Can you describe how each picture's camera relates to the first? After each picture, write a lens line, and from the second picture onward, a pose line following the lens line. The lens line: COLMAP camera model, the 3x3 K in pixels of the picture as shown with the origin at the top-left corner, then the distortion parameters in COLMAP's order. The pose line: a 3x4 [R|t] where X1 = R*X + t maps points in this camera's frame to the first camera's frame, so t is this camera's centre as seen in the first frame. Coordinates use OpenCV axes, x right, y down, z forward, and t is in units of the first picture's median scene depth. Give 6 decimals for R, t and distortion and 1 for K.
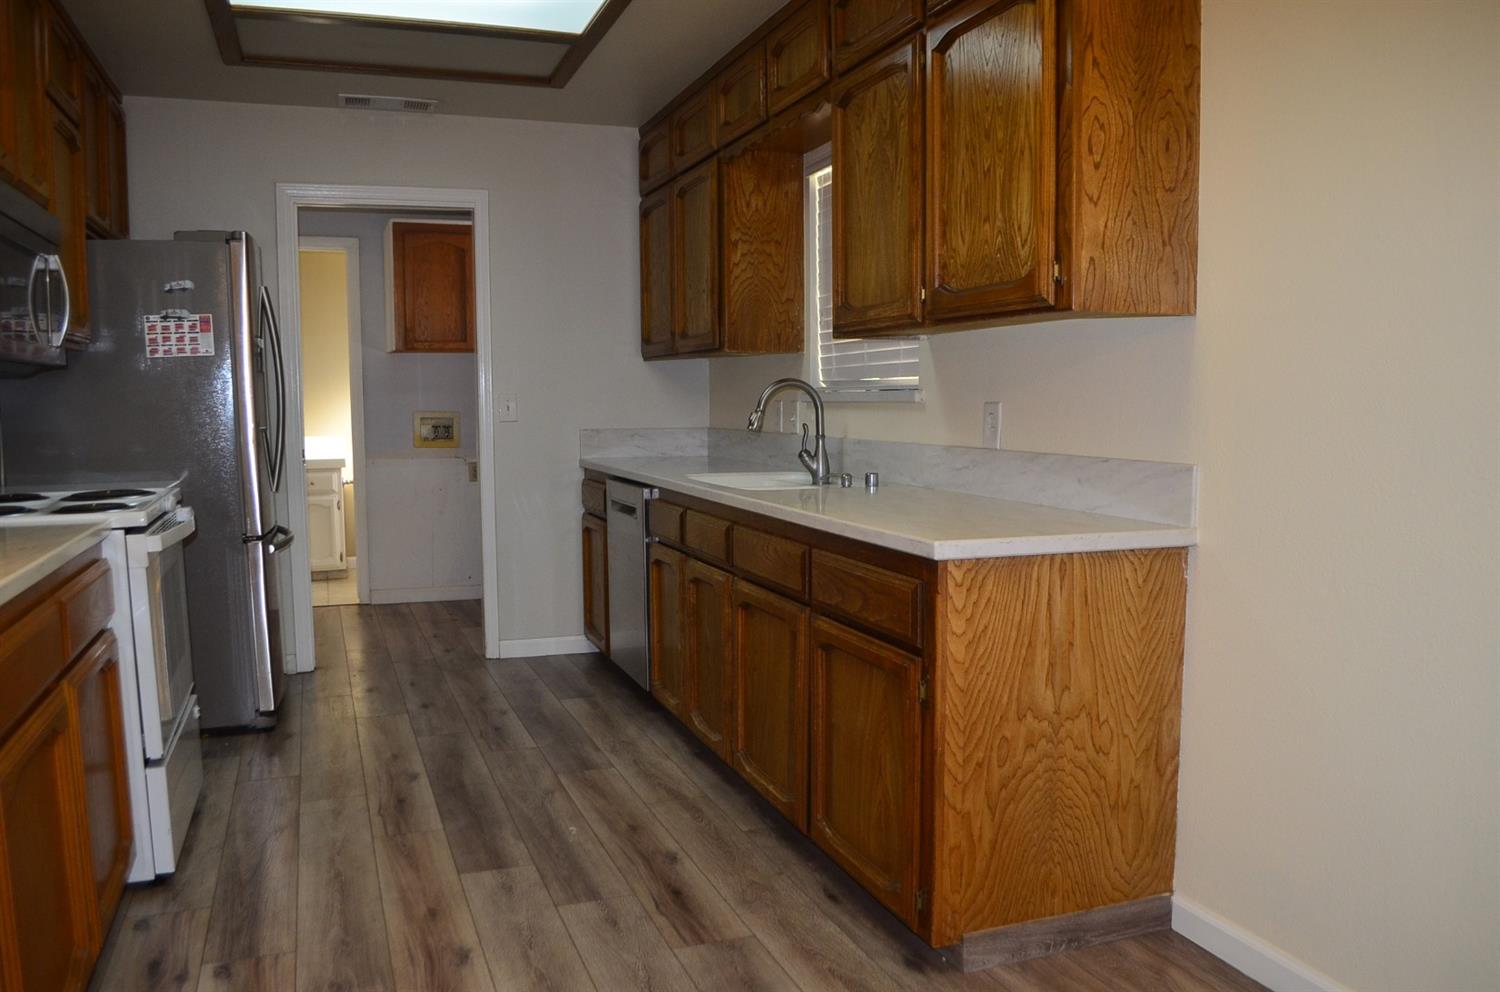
lens RADIAL K [[1173.2, 0, 760.3], [0, 1173.2, 511.9], [0, 0, 1]] dist [-0.068384, 0.004434]
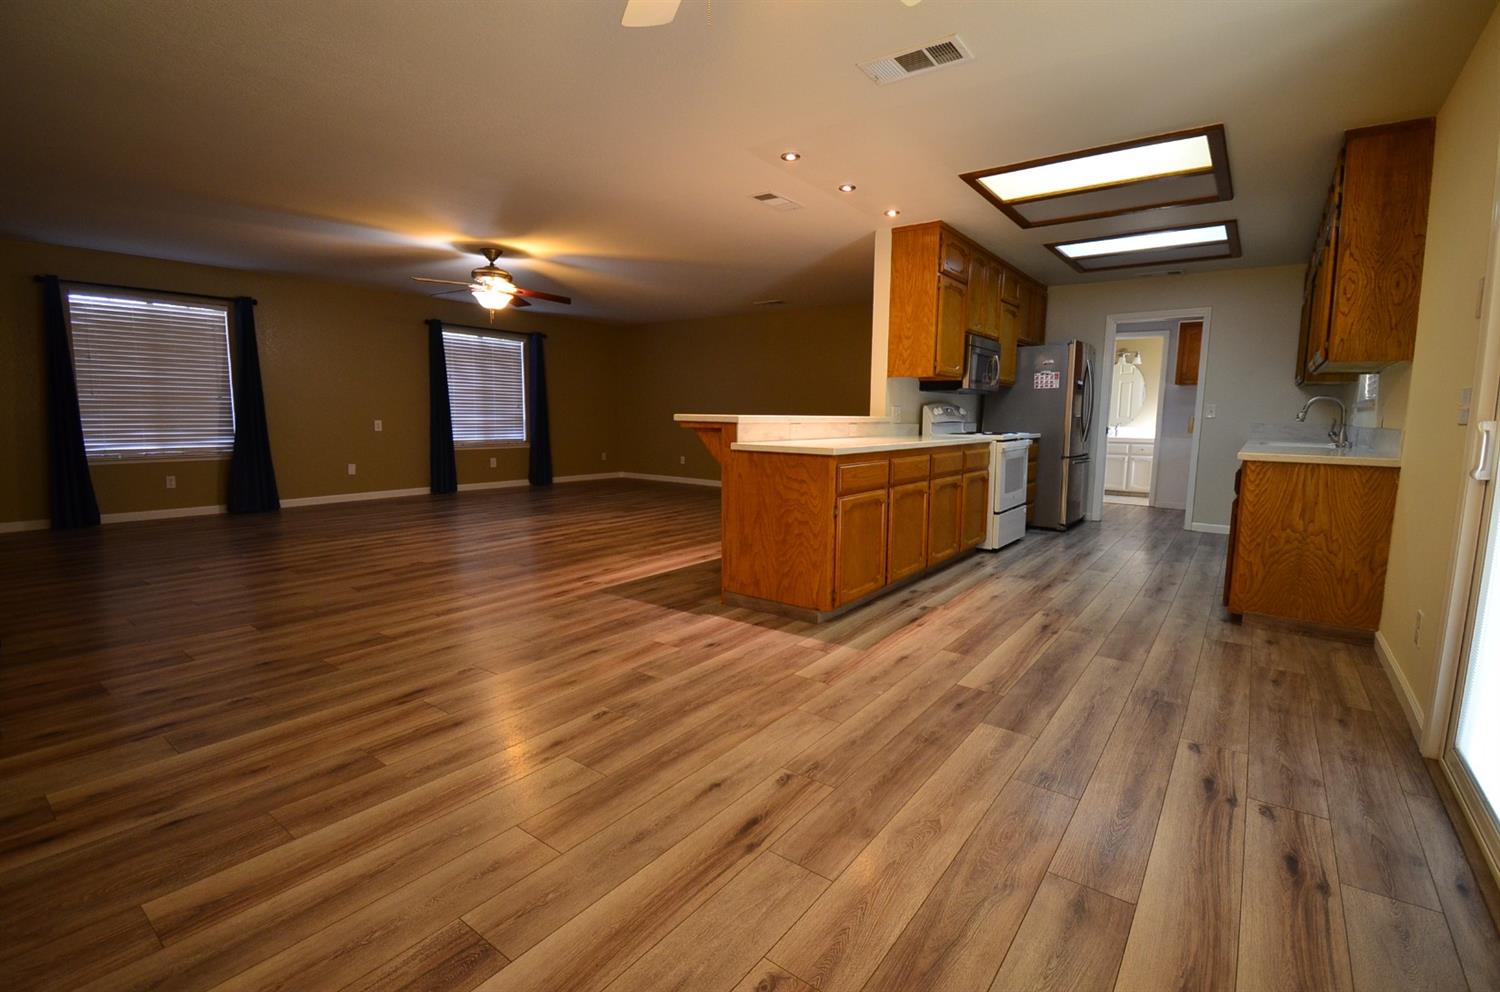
lens RADIAL K [[670.2, 0, 755.7], [0, 670.2, 501.4], [0, 0, 1]] dist [-0.003189, -0.002068]
pose [[0.535549, 0.122912, -0.835512, 0.750364], [-0.097304, 0.991744, 0.083525, 0.101592], [0.838880, 0.036567, 0.543087, -0.660908]]
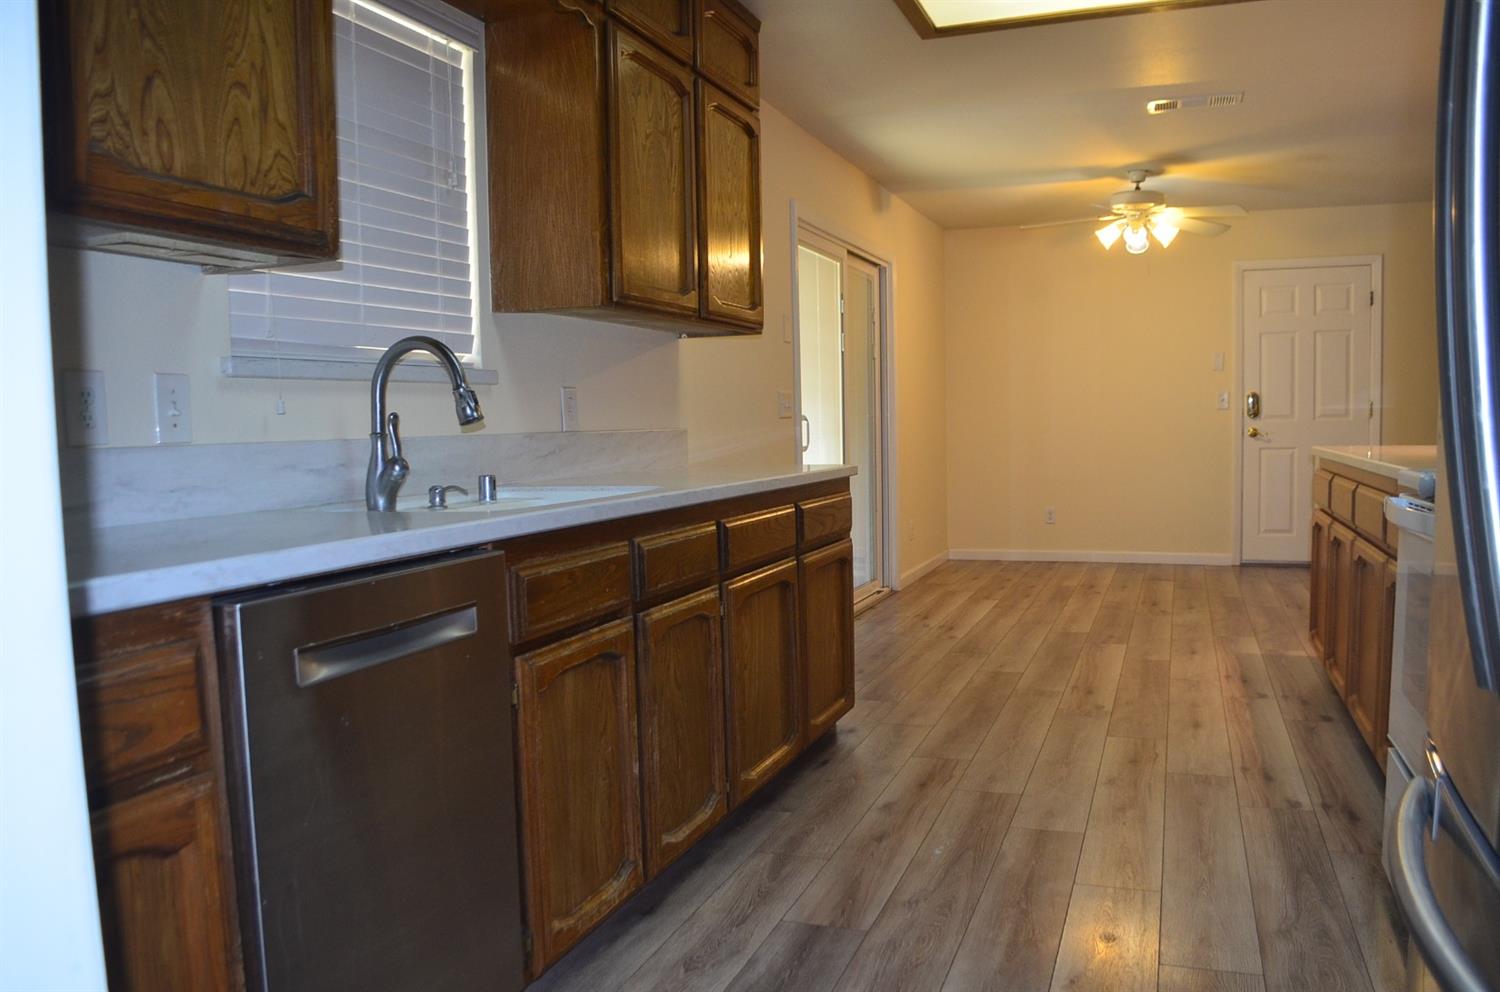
lens RADIAL K [[1173.2, 0, 762.5], [0, 1173.2, 500.9], [0, 0, 1]] dist [-0.068384, 0.004434]
pose [[-0.760441, -0.026435, 0.648869, -0.794969], [0.084825, 0.986568, 0.139603, -0.160310], [-0.643843, 0.161200, -0.747984, 2.161349]]
